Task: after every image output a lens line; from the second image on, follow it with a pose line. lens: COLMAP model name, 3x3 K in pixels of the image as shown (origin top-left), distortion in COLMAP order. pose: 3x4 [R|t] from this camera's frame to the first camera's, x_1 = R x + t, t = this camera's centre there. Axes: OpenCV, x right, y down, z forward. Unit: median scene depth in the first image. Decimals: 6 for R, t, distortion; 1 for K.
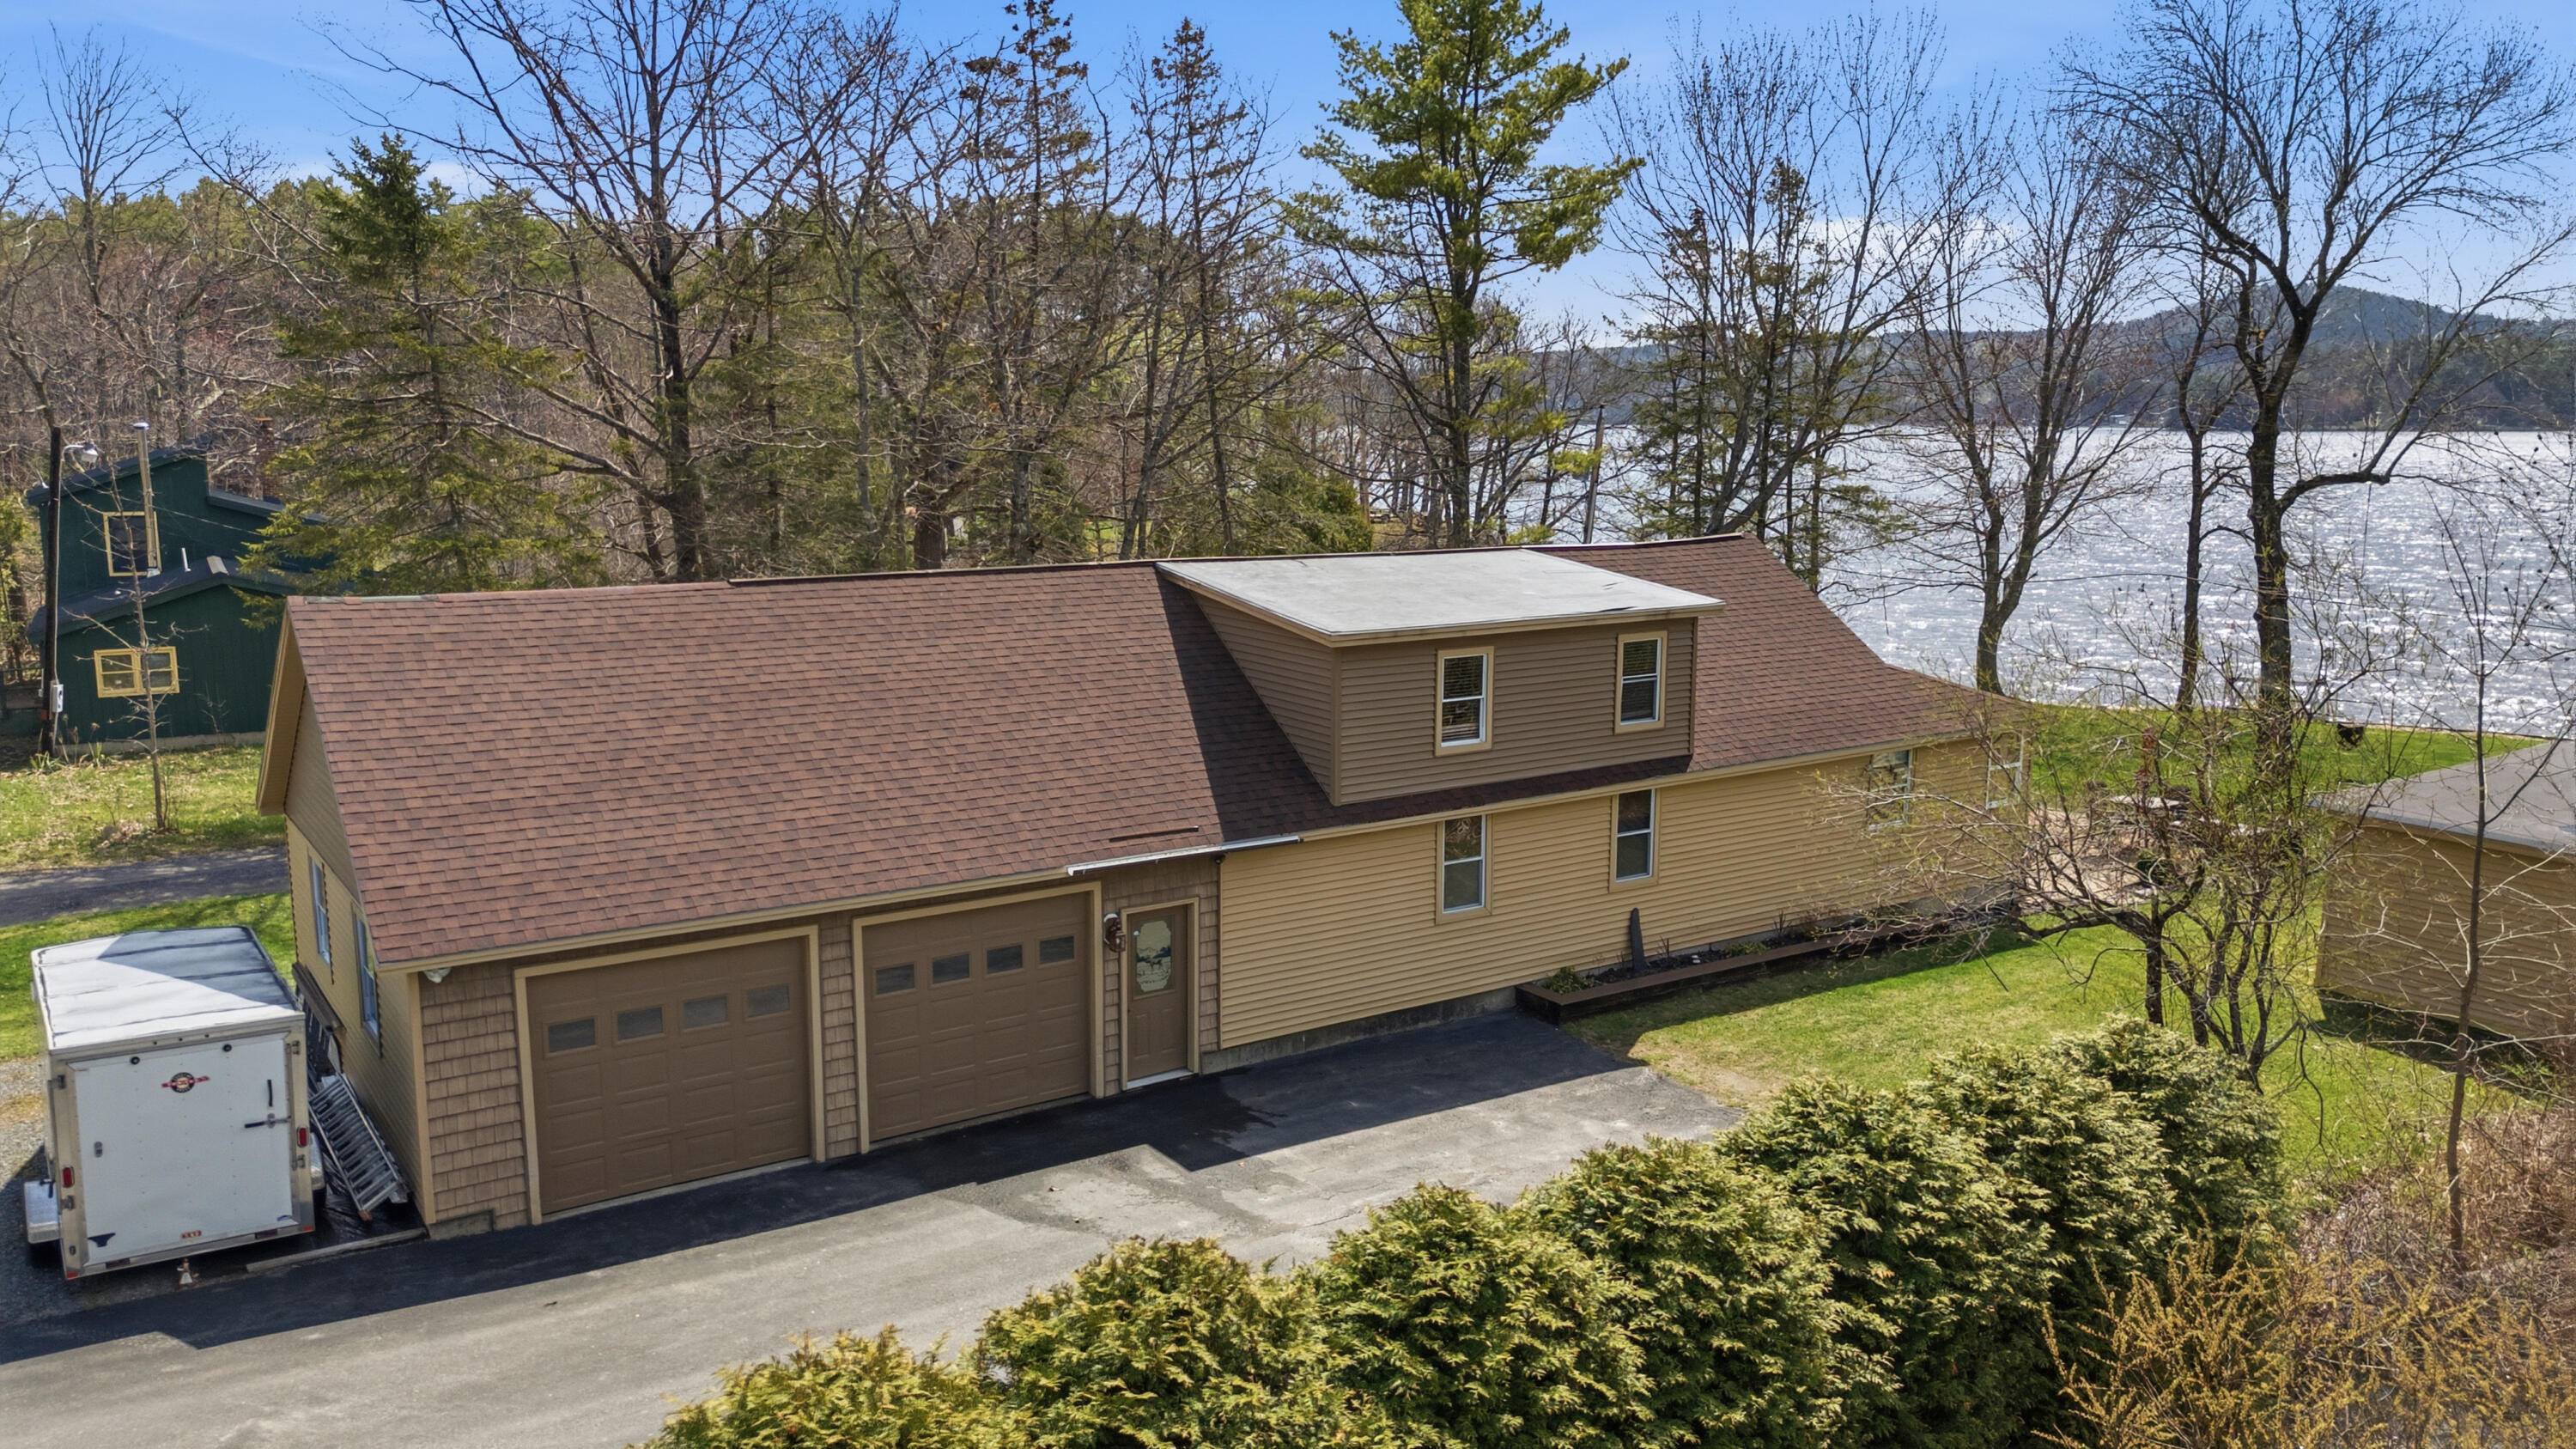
lens RADIAL K [[1886.5, 0, 1287.8], [0, 1886.5, 722.2], [0, 0, 1]] dist [0.049842, -0.014476]
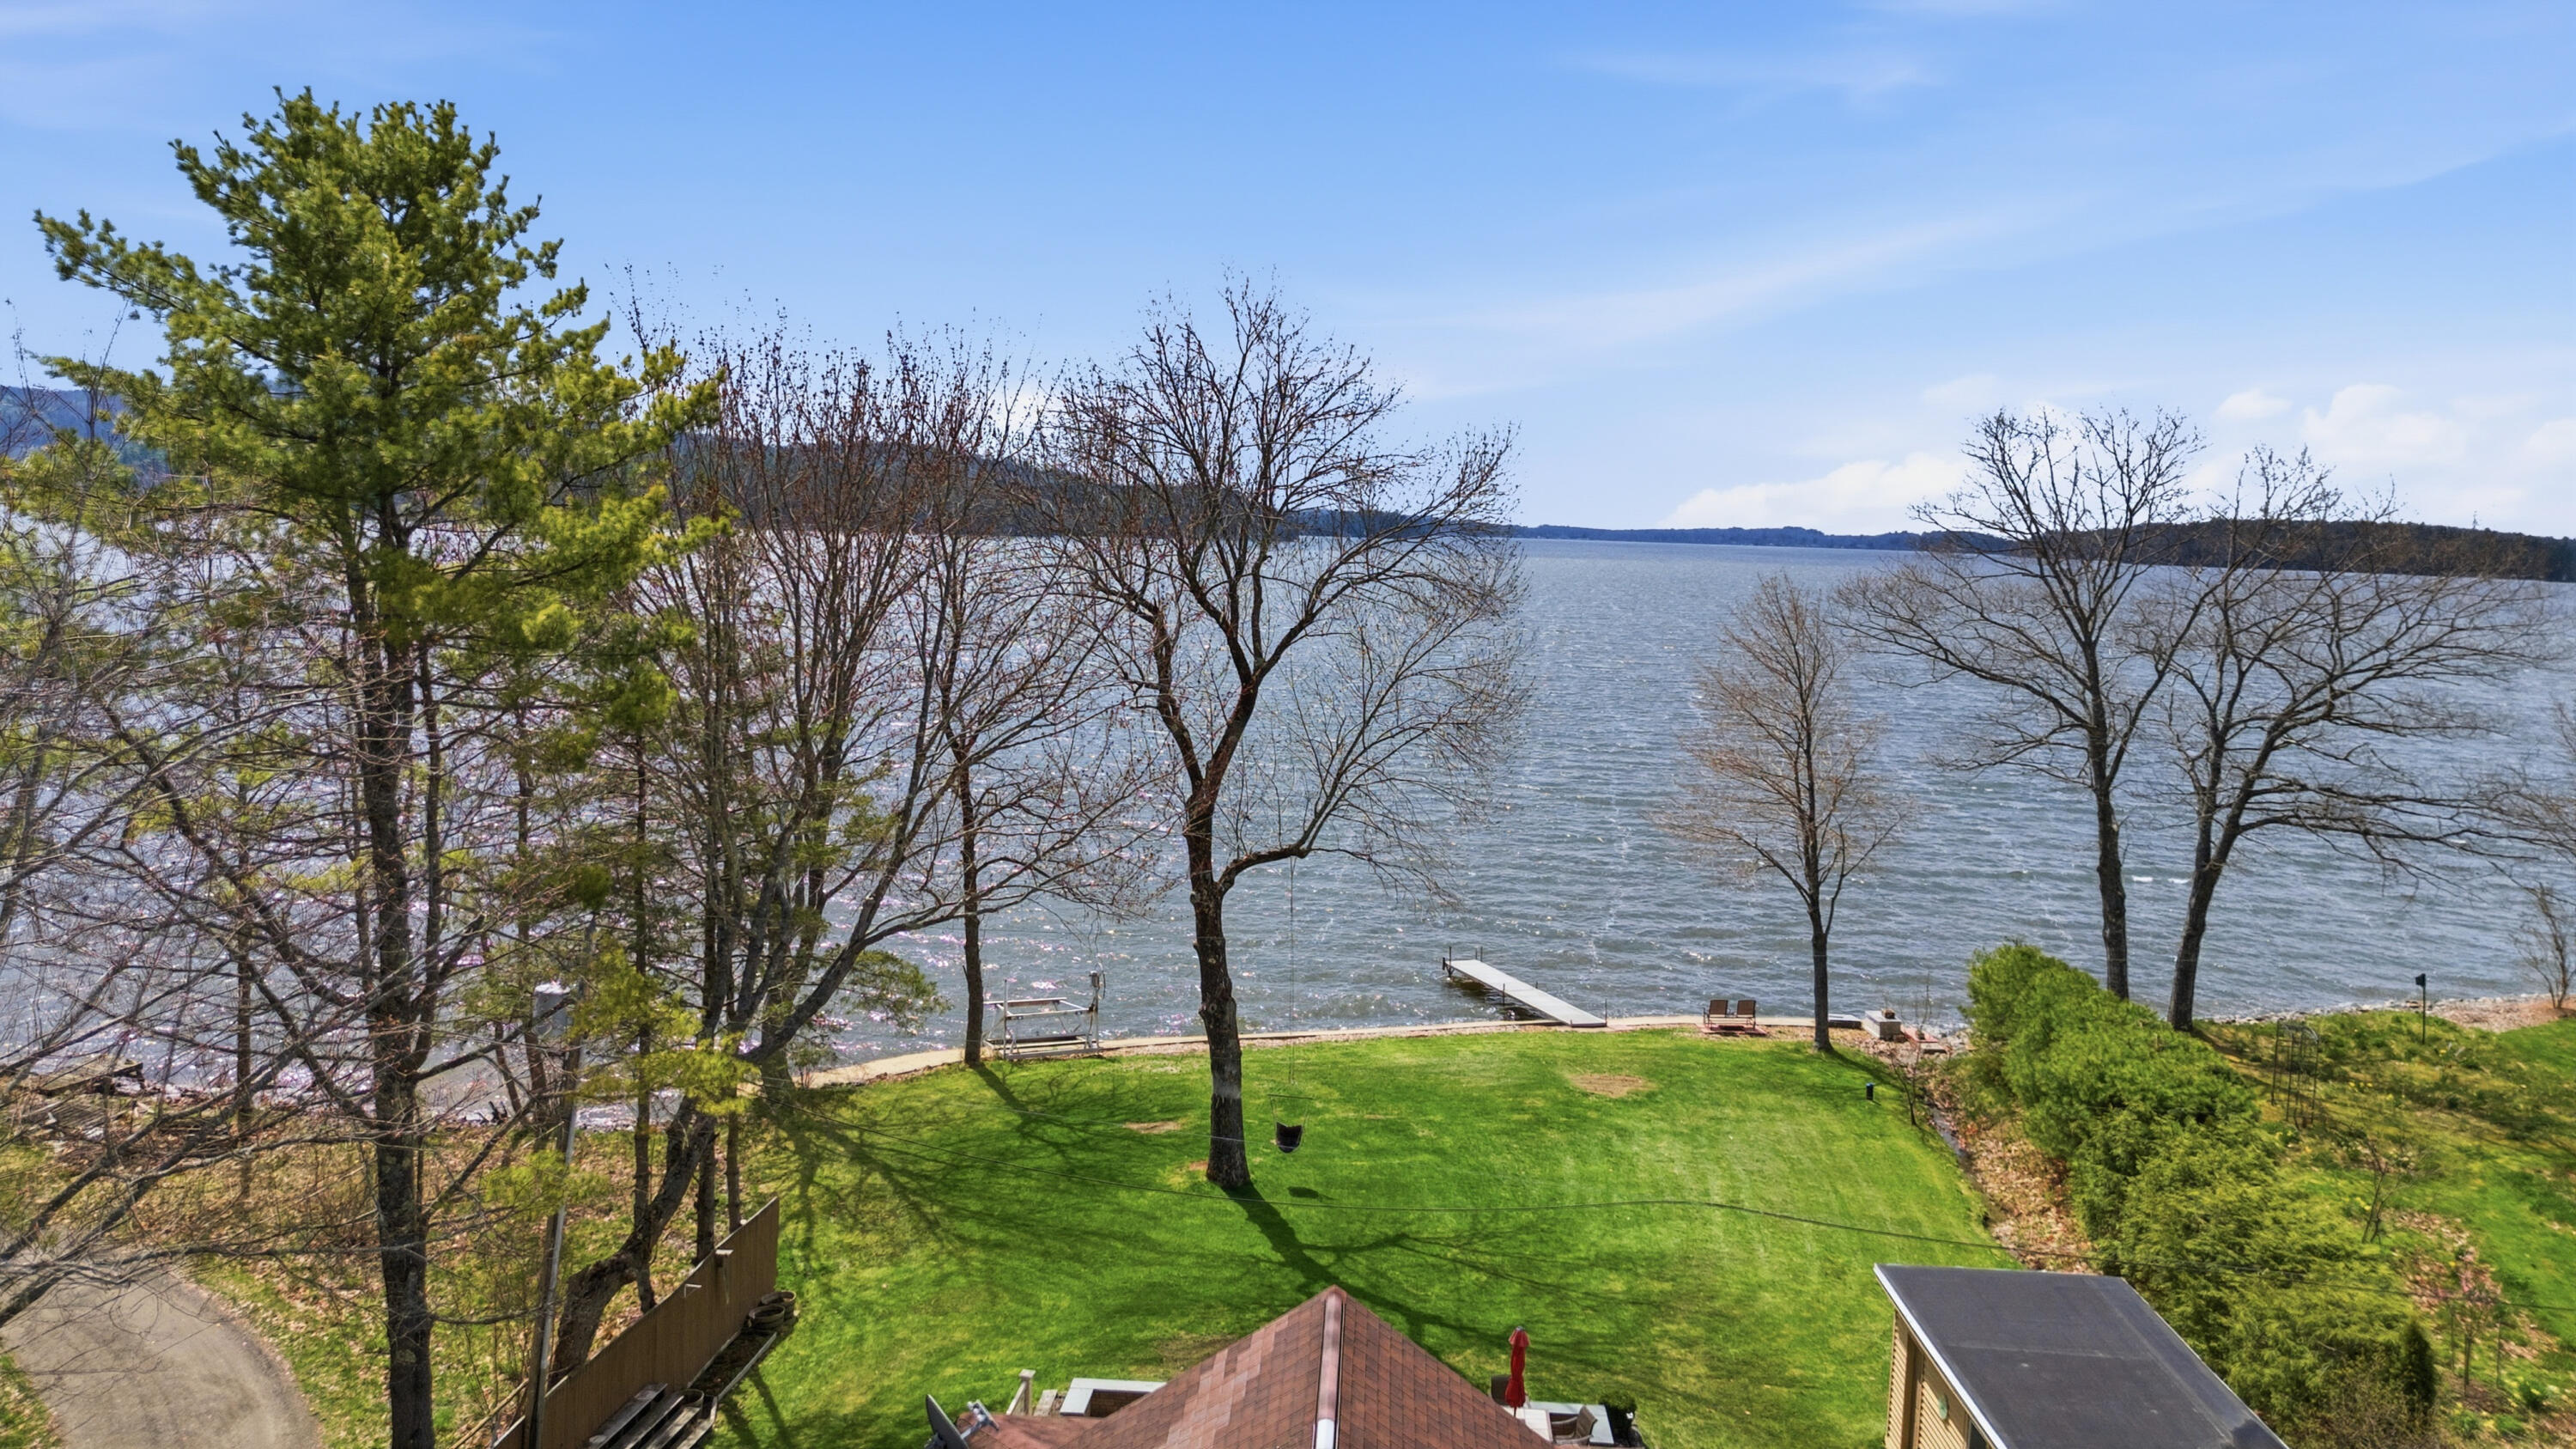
lens RADIAL K [[1886.5, 0, 1282.4], [0, 1886.5, 714.2], [0, 0, 1]] dist [0.049842, -0.014476]
pose [[0.603266, -0.062529, 0.795085, -0.288392], [0.101381, 0.994847, 0.001317, -0.361776], [-0.791071, 0.079811, 0.606496, 0.831752]]
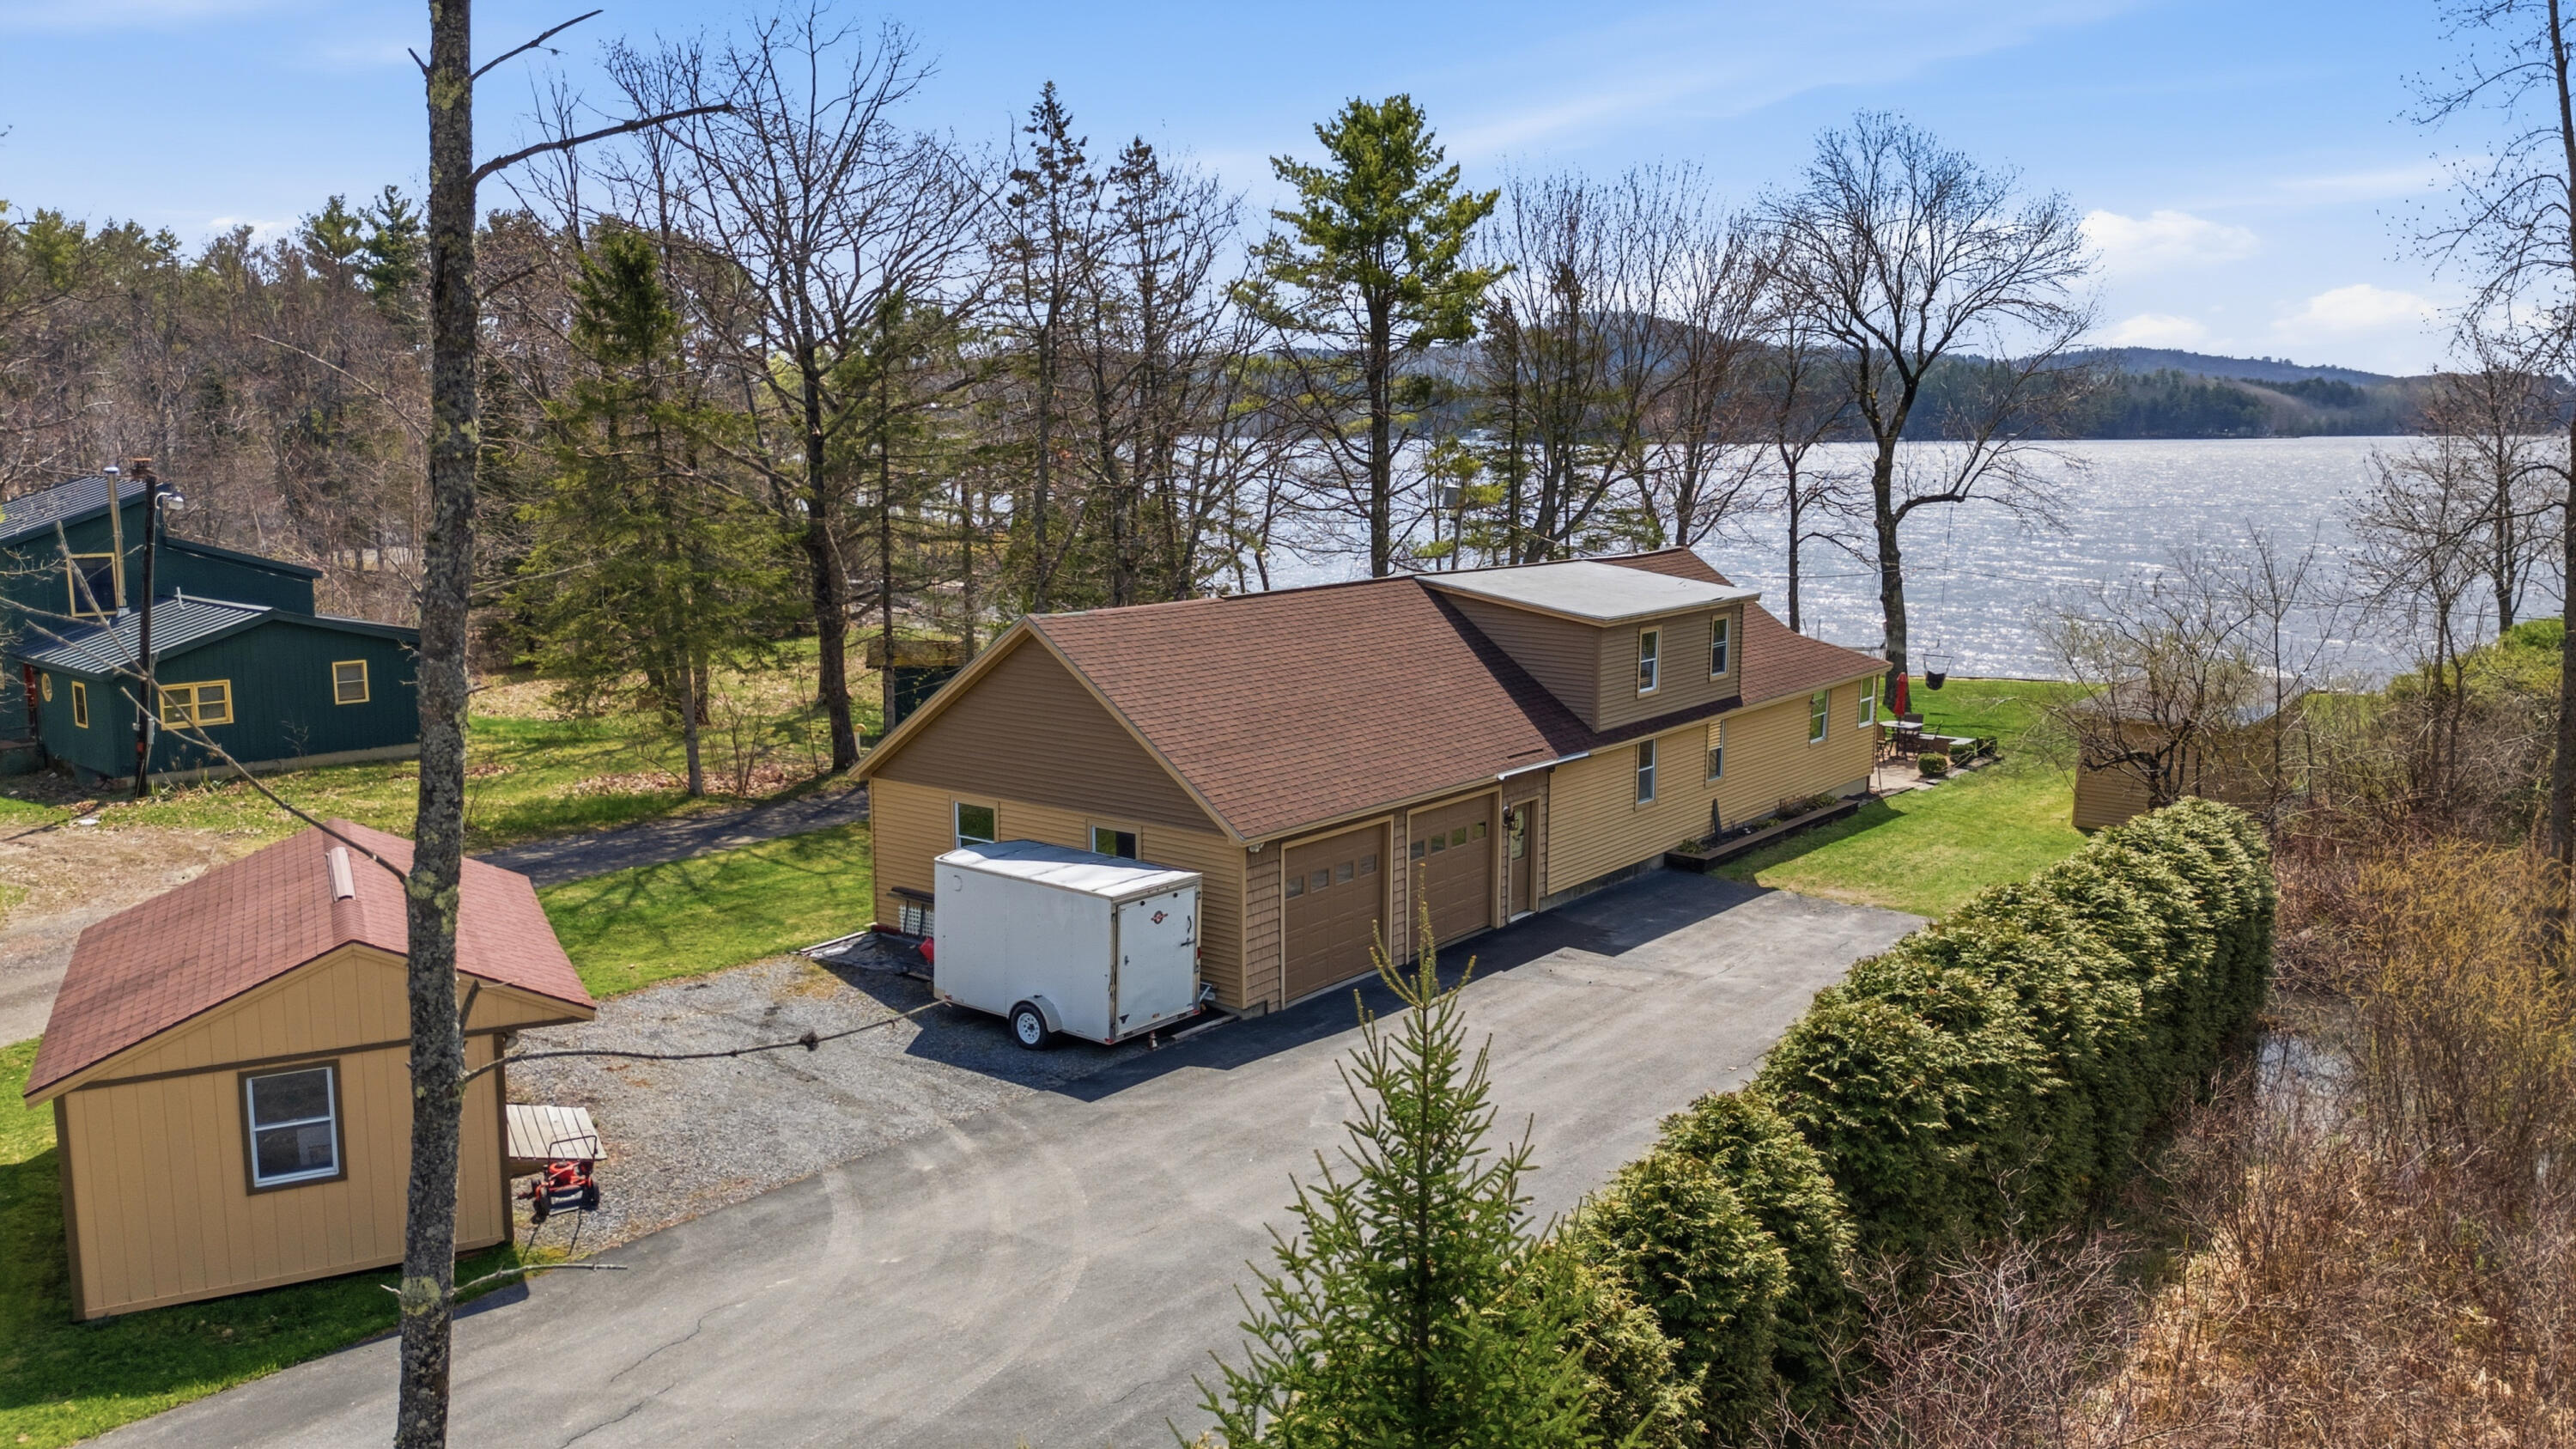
lens RADIAL K [[1886.5, 0, 1287.1], [0, 1886.5, 711.4], [0, 0, 1]] dist [0.049842, -0.014476]
pose [[0.952421, -0.045596, 0.301357, -0.615544], [0.048684, 0.998810, -0.002739, 0.017934], [-0.300874, 0.017280, 0.953507, -0.344133]]
